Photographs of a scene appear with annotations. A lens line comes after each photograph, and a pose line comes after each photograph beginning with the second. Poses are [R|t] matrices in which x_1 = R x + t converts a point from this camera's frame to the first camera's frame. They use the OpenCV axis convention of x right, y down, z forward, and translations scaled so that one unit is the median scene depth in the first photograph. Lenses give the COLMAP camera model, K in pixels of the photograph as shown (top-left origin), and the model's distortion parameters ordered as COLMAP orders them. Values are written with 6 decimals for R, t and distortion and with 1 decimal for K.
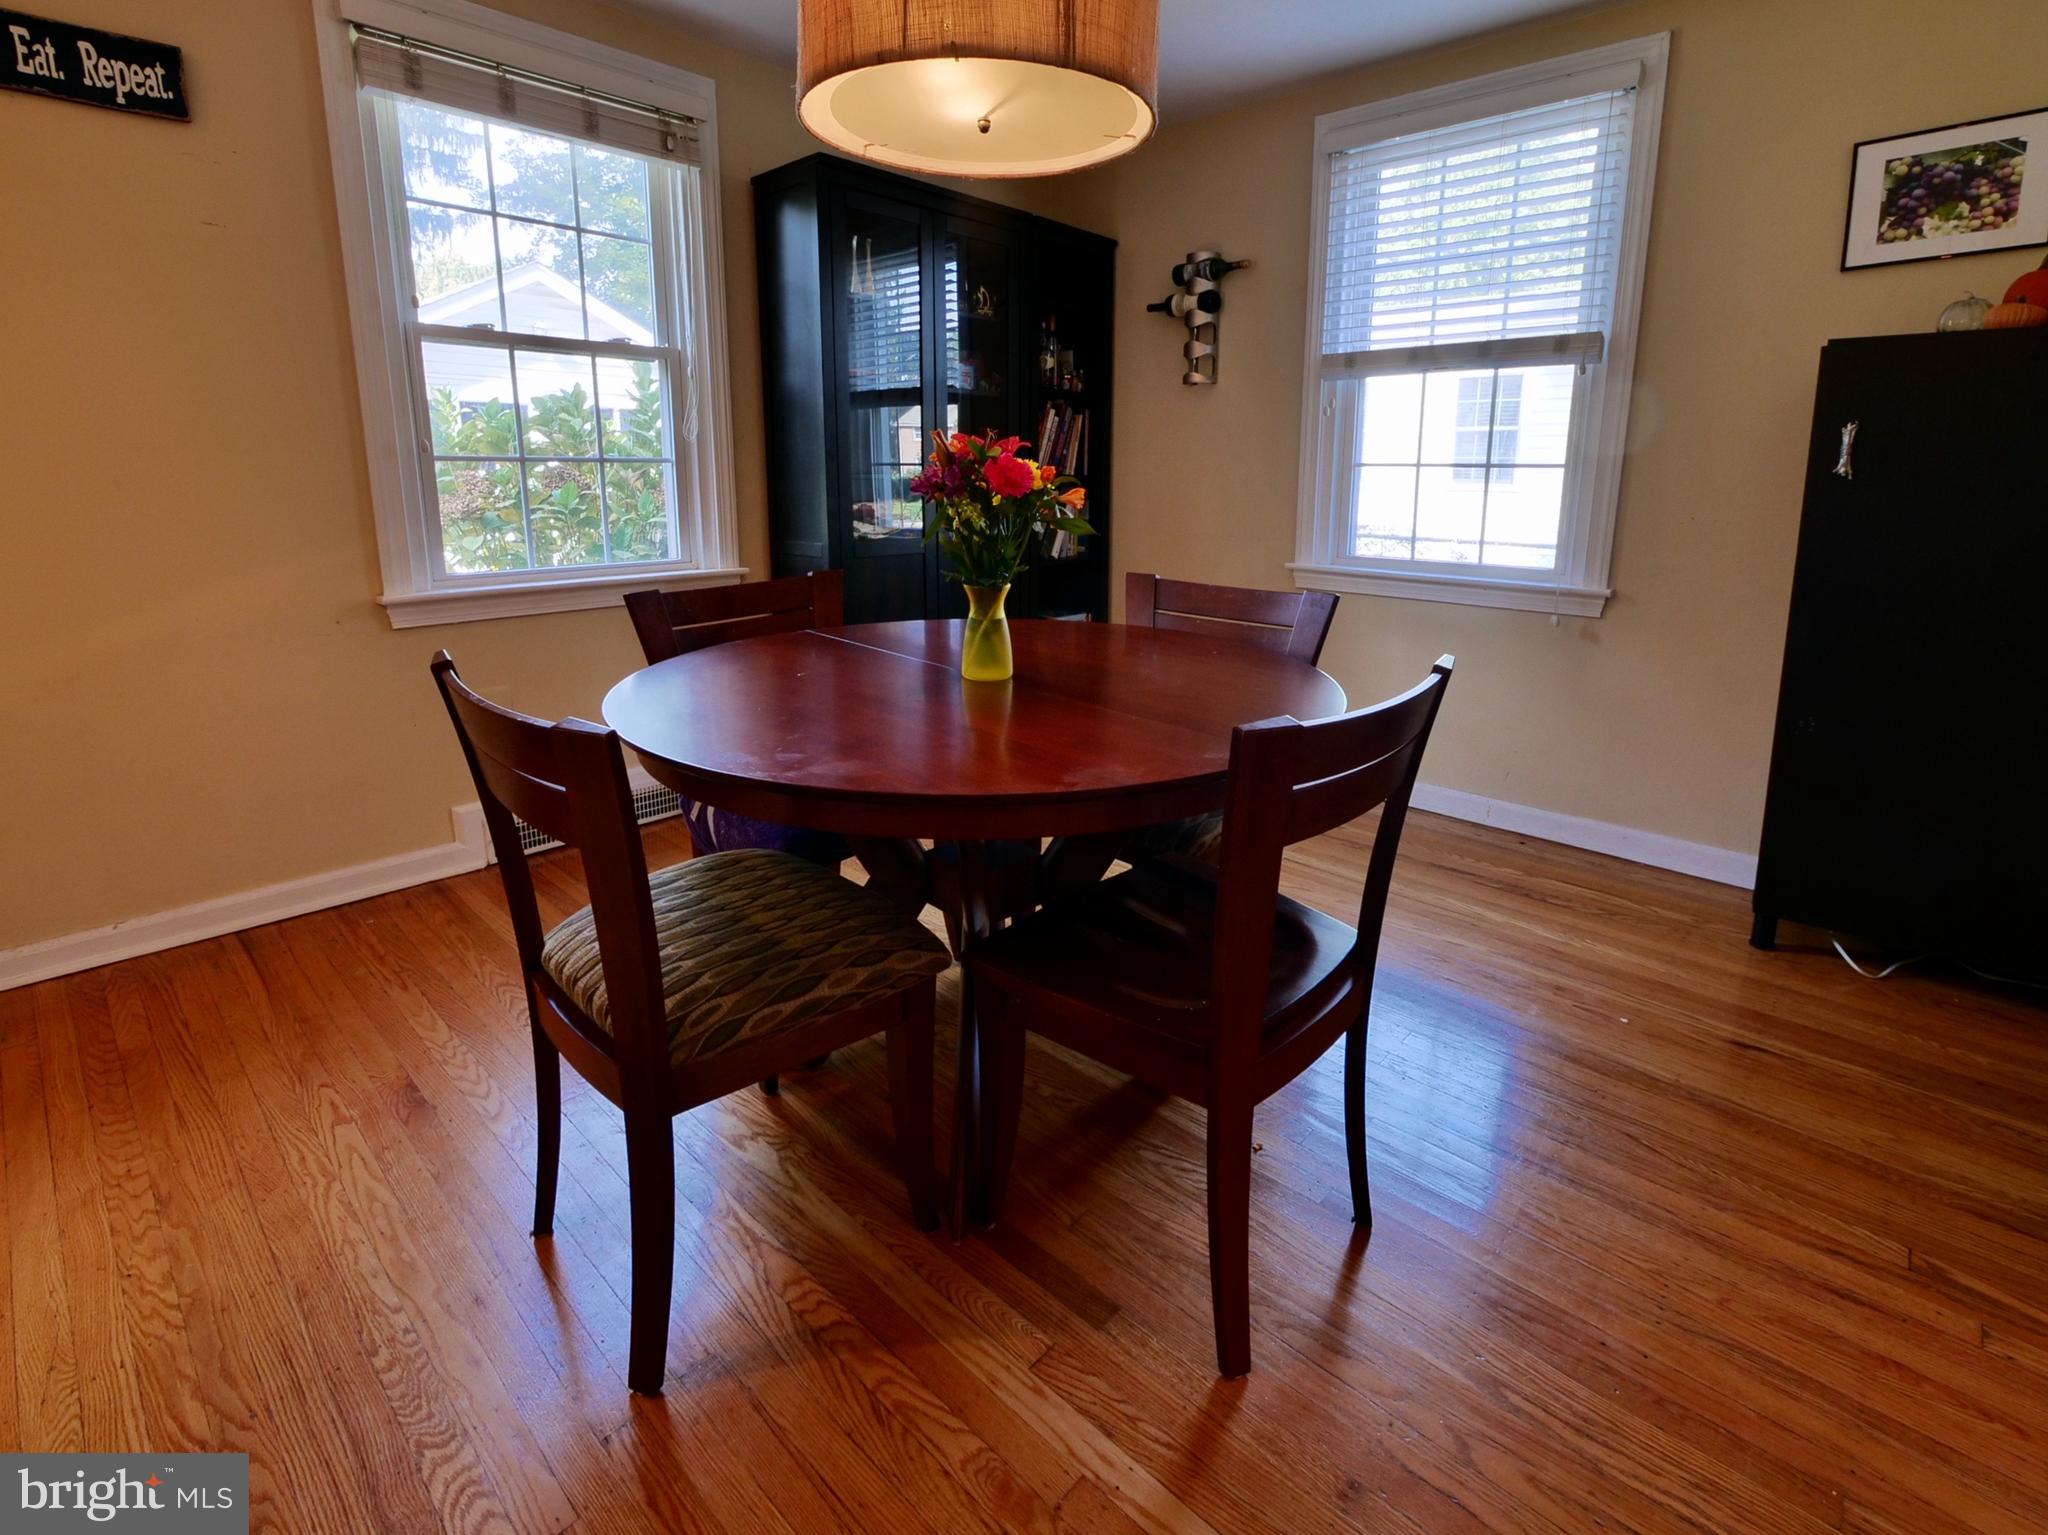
lens RADIAL K [[956.9, 0, 1038.7], [0, 956.9, 656.2], [0, 0, 1]] dist [-0.004305, 0.000025]
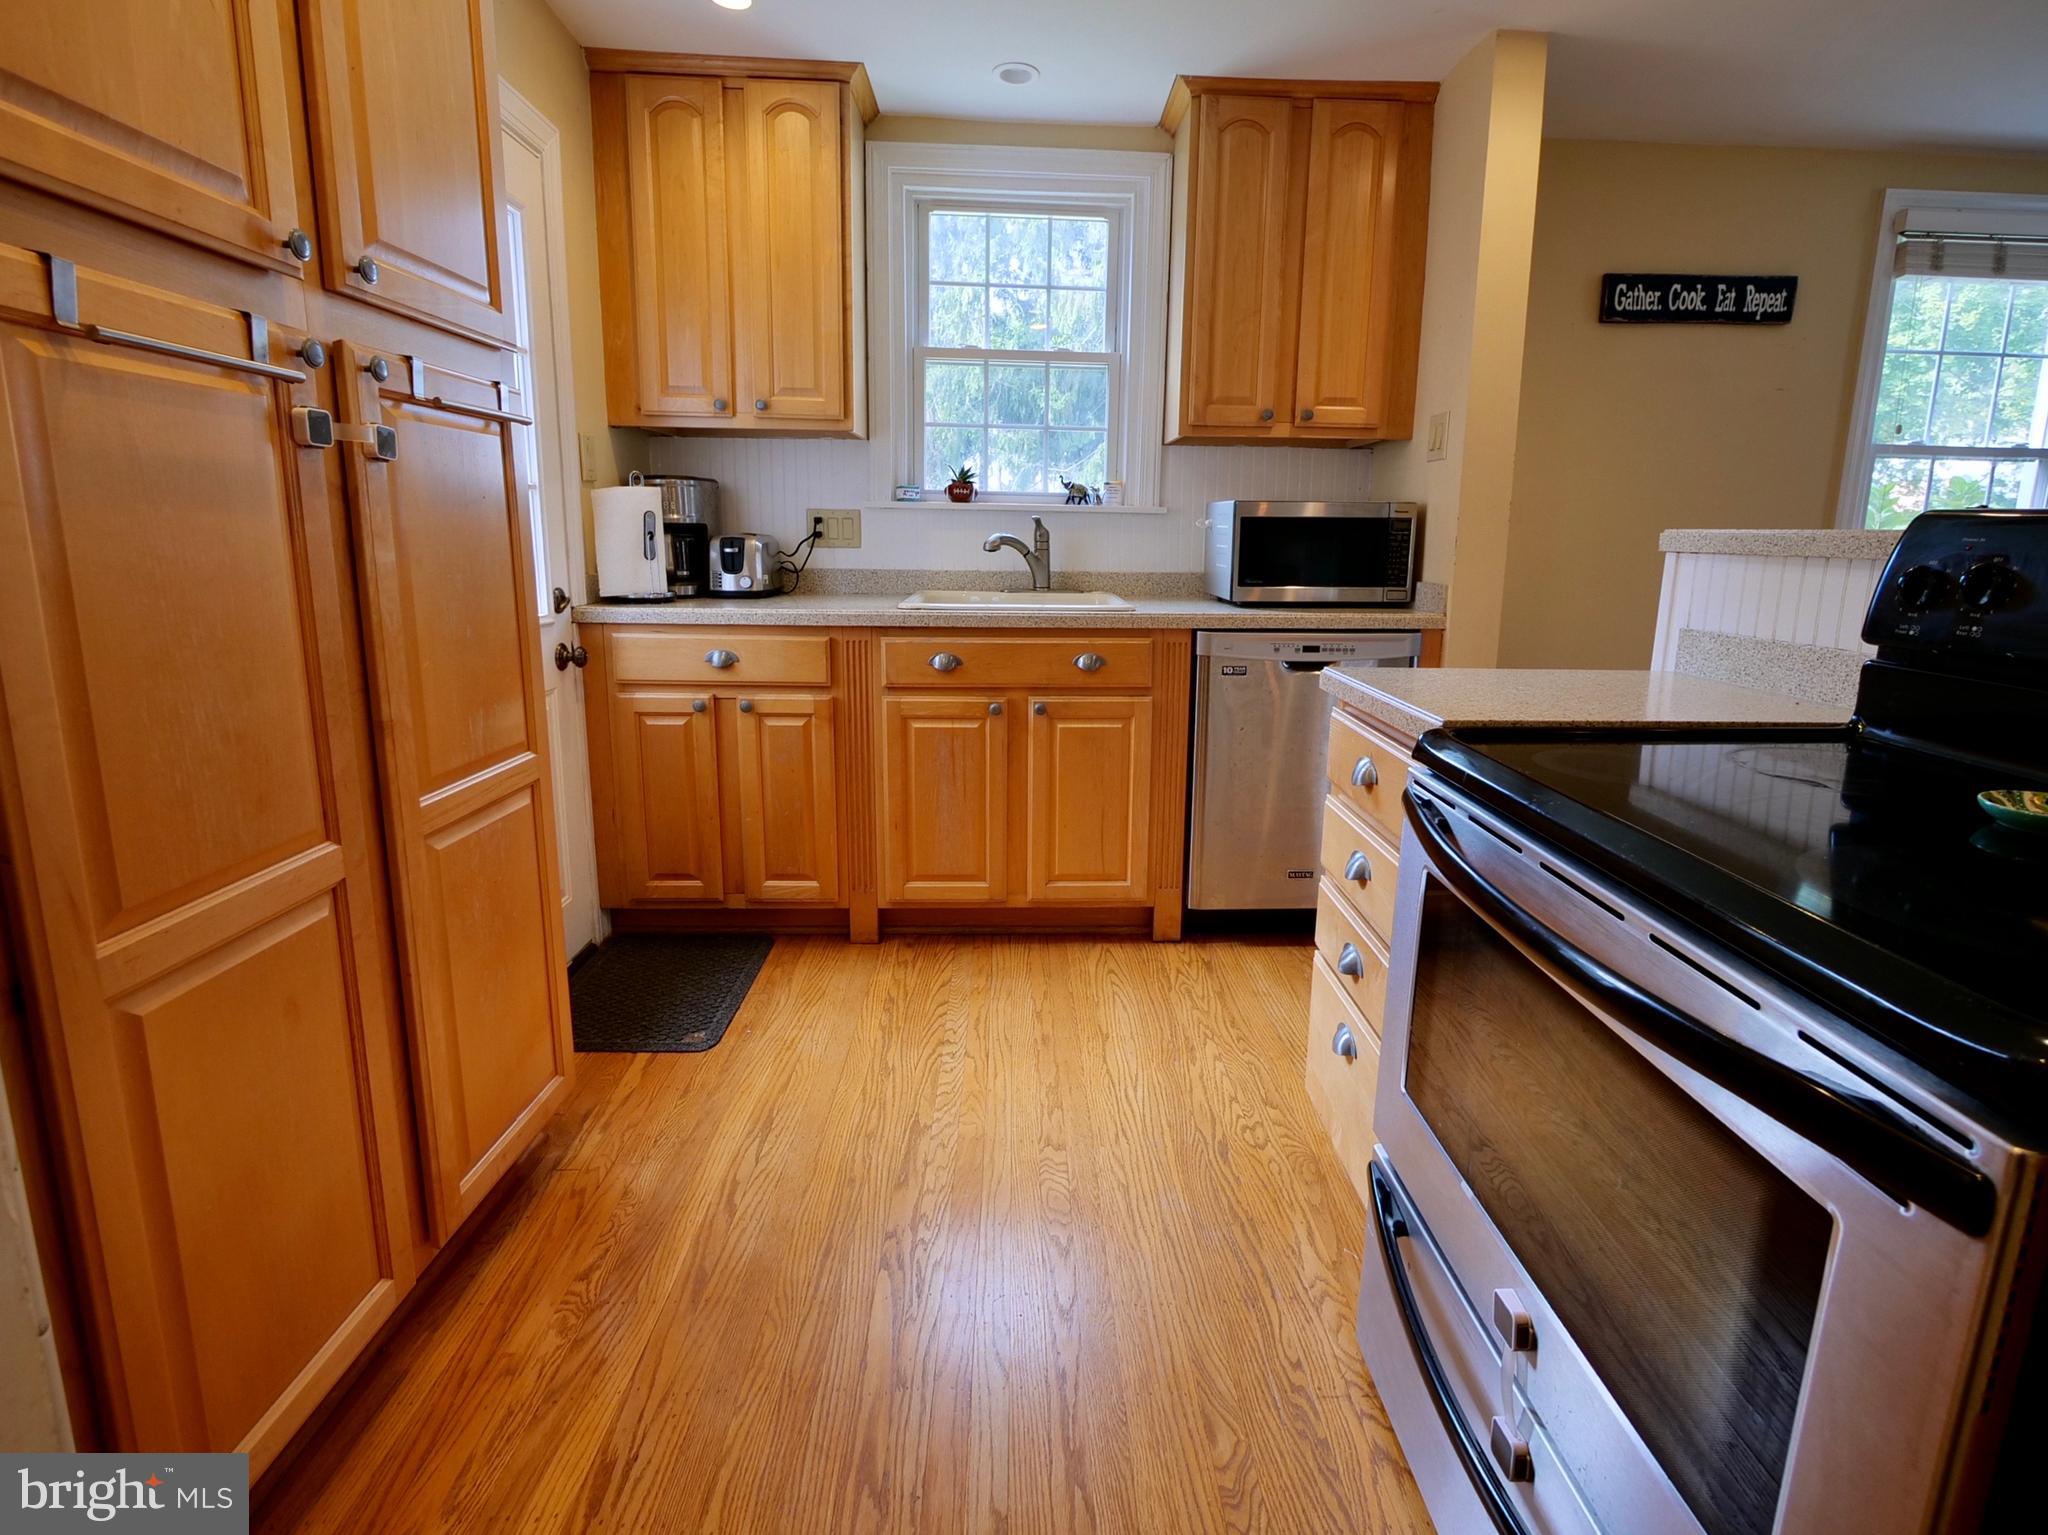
lens RADIAL K [[956.9, 0, 1053.1], [0, 956.9, 699.3], [0, 0, 1]] dist [-0.004305, 0.000025]
pose [[0.707198, 0.123524, -0.696141, -0.467295], [-0.148867, 0.988562, 0.024179, 0.126408], [0.691165, 0.086534, 0.717497, -0.653322]]
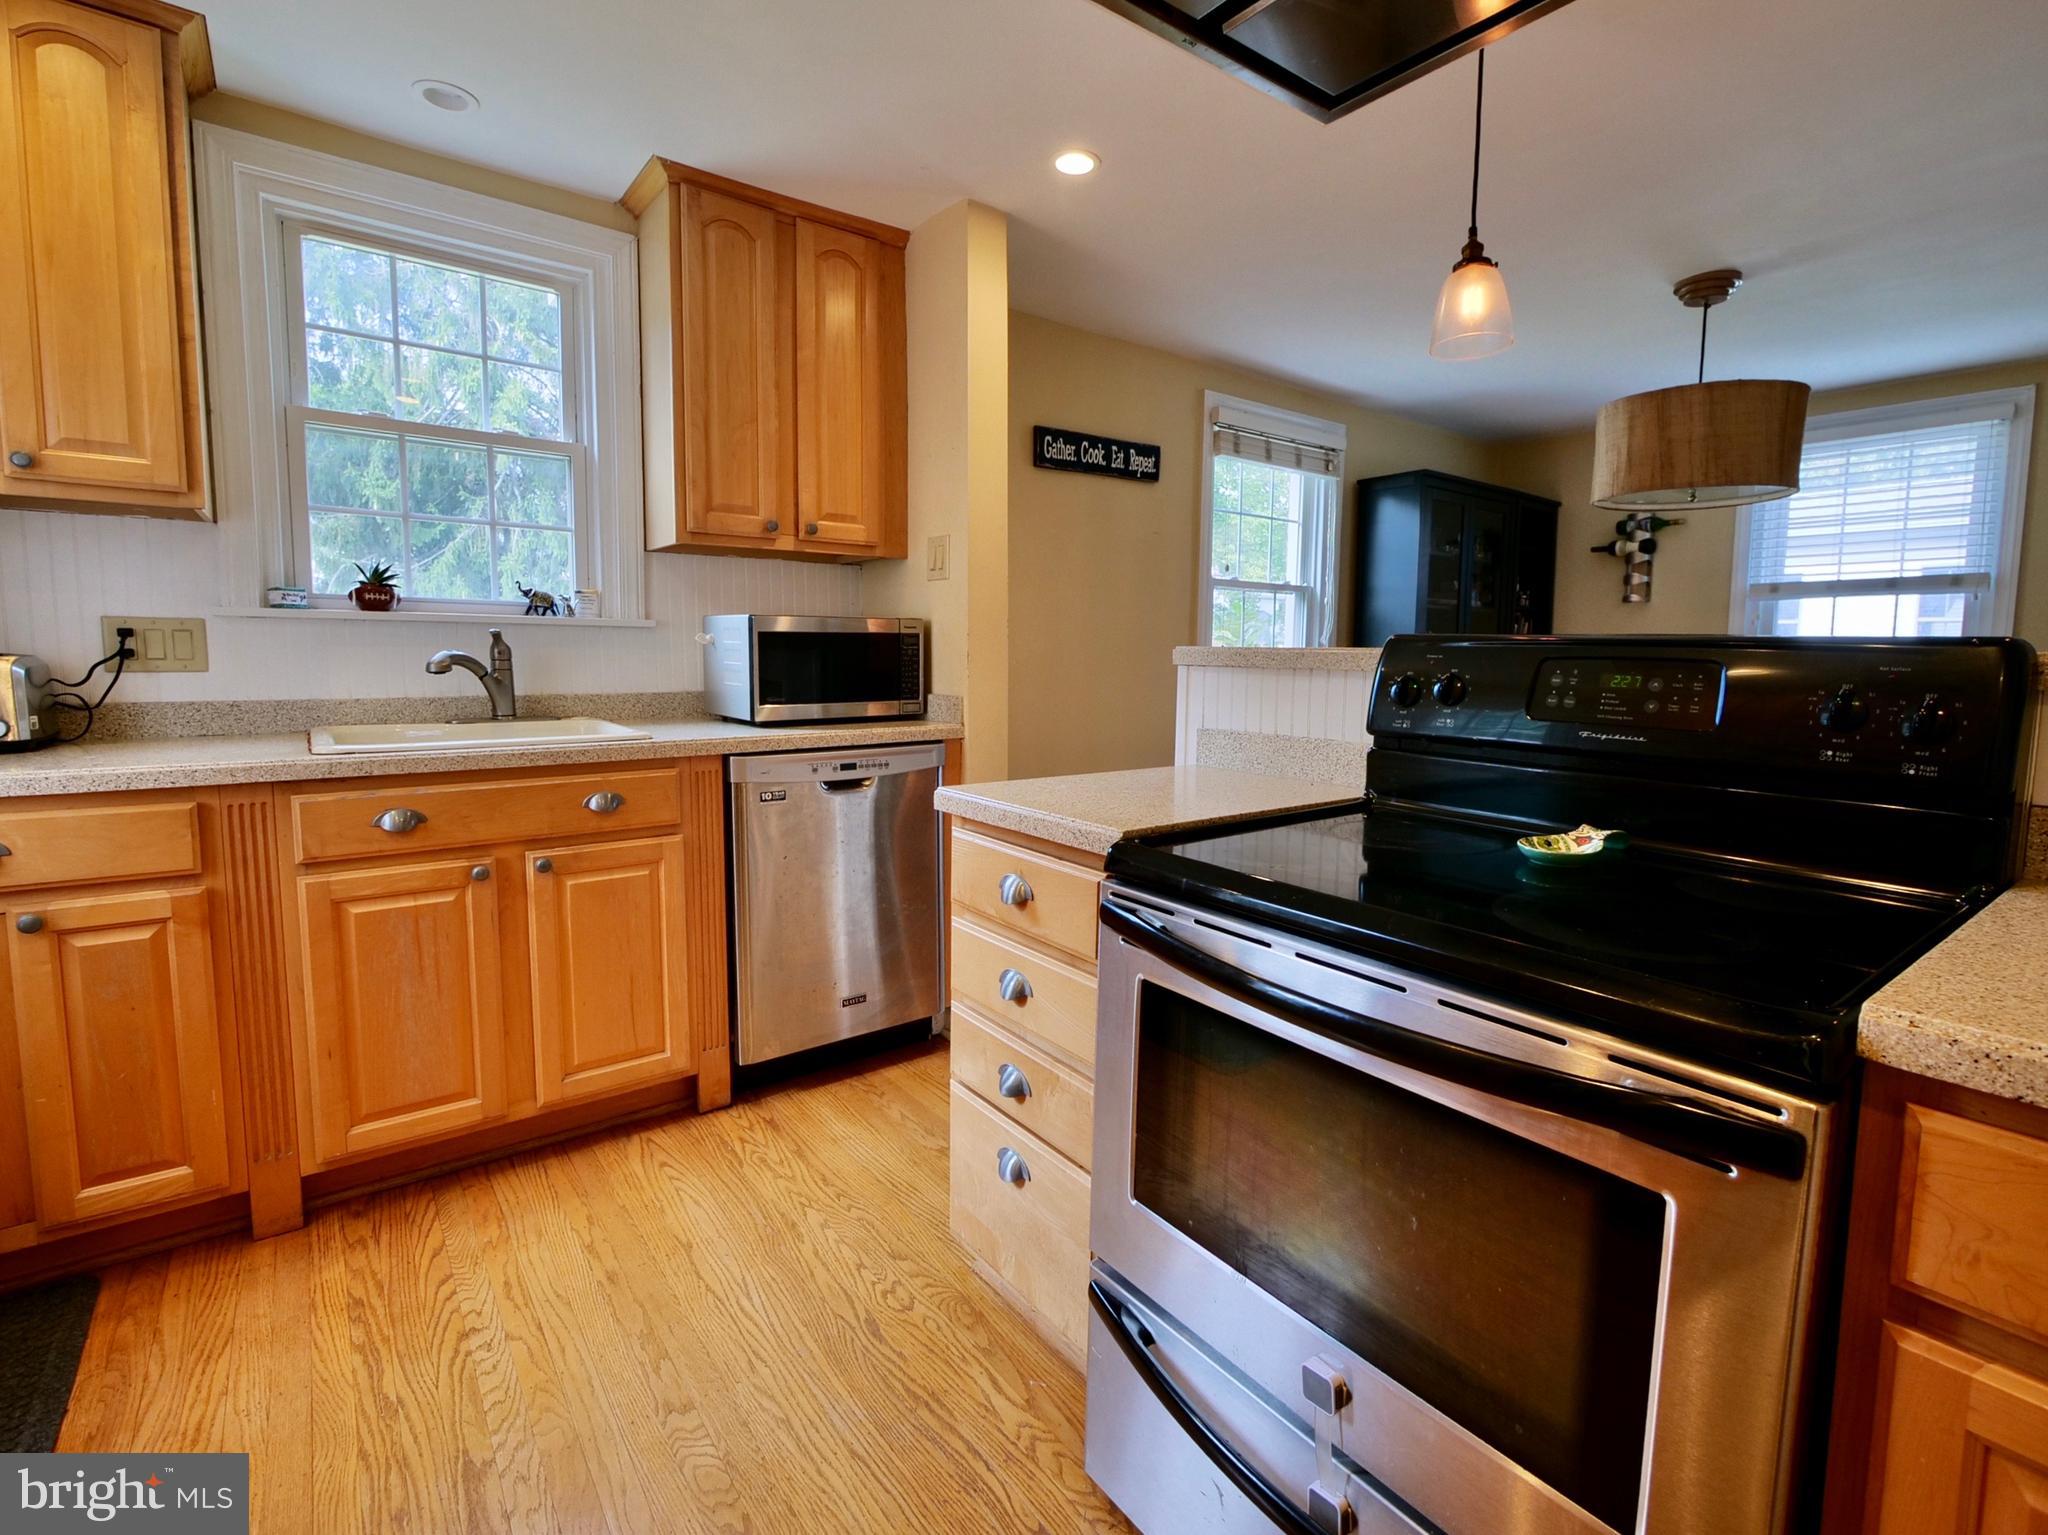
lens RADIAL K [[956.9, 0, 1048.3], [0, 956.9, 741.9], [0, 0, 1]] dist [-0.004305, 0.000025]
pose [[0.985448, 0.018473, -0.168969, -0.610408], [-0.036153, 0.994110, -0.102168, 0.125743], [0.166086, 0.106790, 0.980312, -0.677794]]
